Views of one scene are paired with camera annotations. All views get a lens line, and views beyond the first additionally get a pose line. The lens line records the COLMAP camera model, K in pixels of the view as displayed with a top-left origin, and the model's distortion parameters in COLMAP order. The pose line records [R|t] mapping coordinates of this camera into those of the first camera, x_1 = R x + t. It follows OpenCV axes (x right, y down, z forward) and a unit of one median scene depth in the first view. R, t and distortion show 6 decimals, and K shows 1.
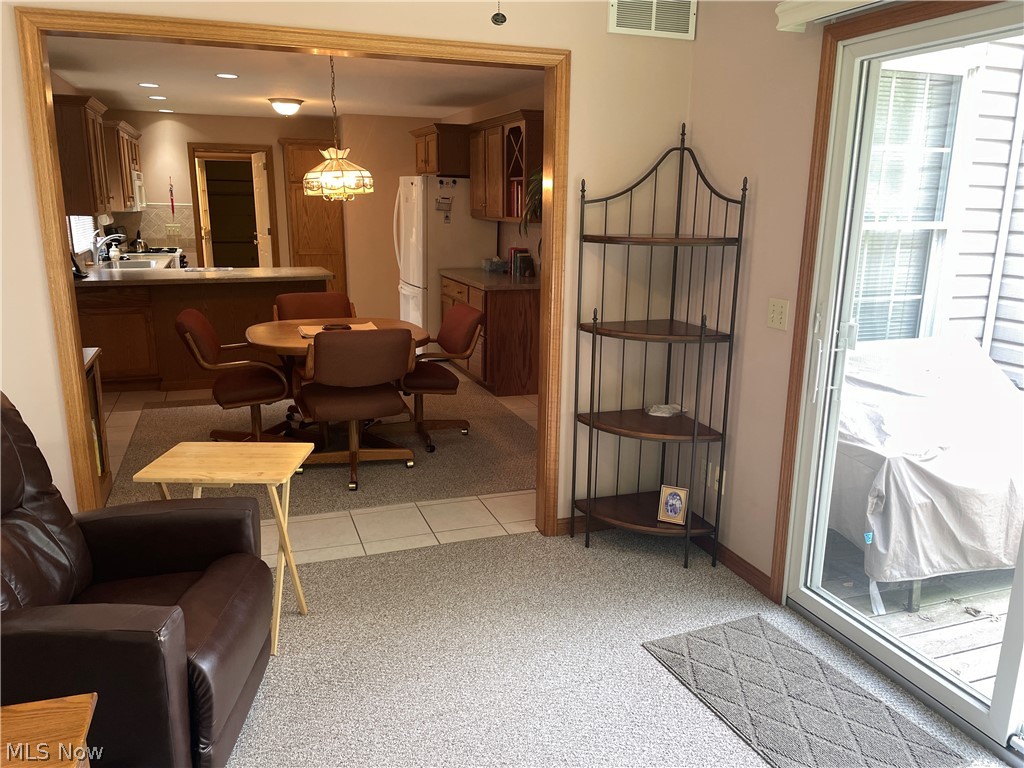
lens RADIAL K [[769.8, 0, 511.2], [0, 769.8, 382.4], [0, 0, 1]] dist [0.060153, -0.080940]
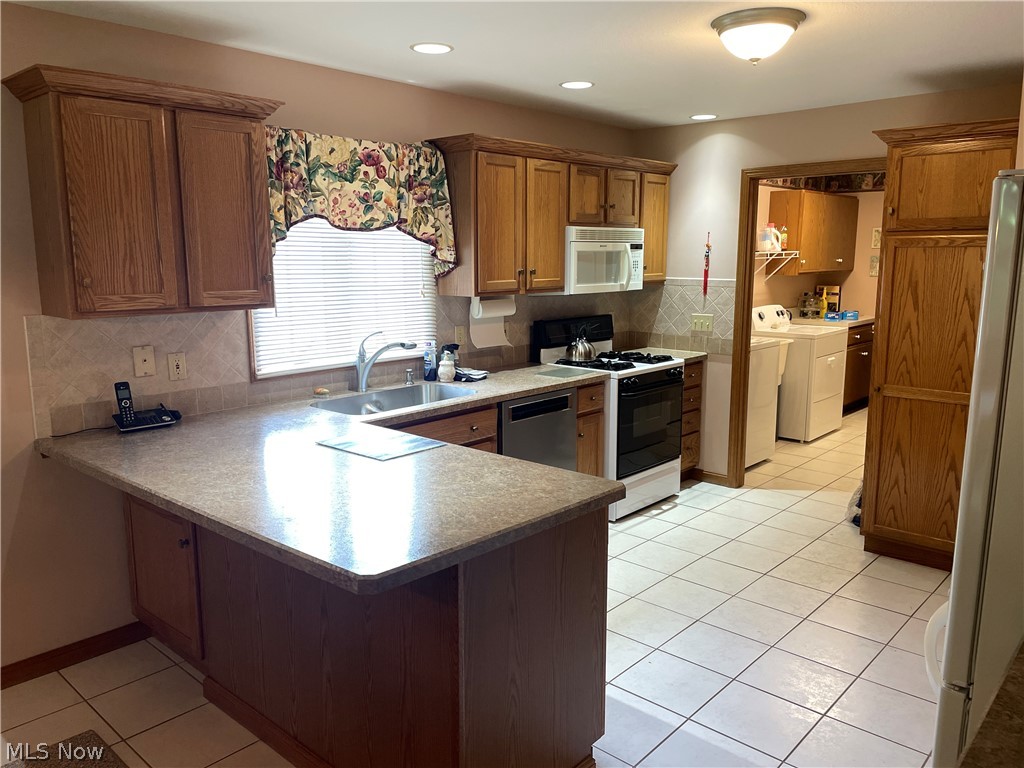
lens RADIAL K [[769.8, 0, 512.5], [0, 769.8, 384.4], [0, 0, 1]] dist [0.060153, -0.080940]
pose [[0.466805, 0.133215, -0.874269, 0.009692], [-0.197878, 0.979258, 0.043558, -0.150665], [0.861938, 0.152665, 0.483483, 0.615965]]
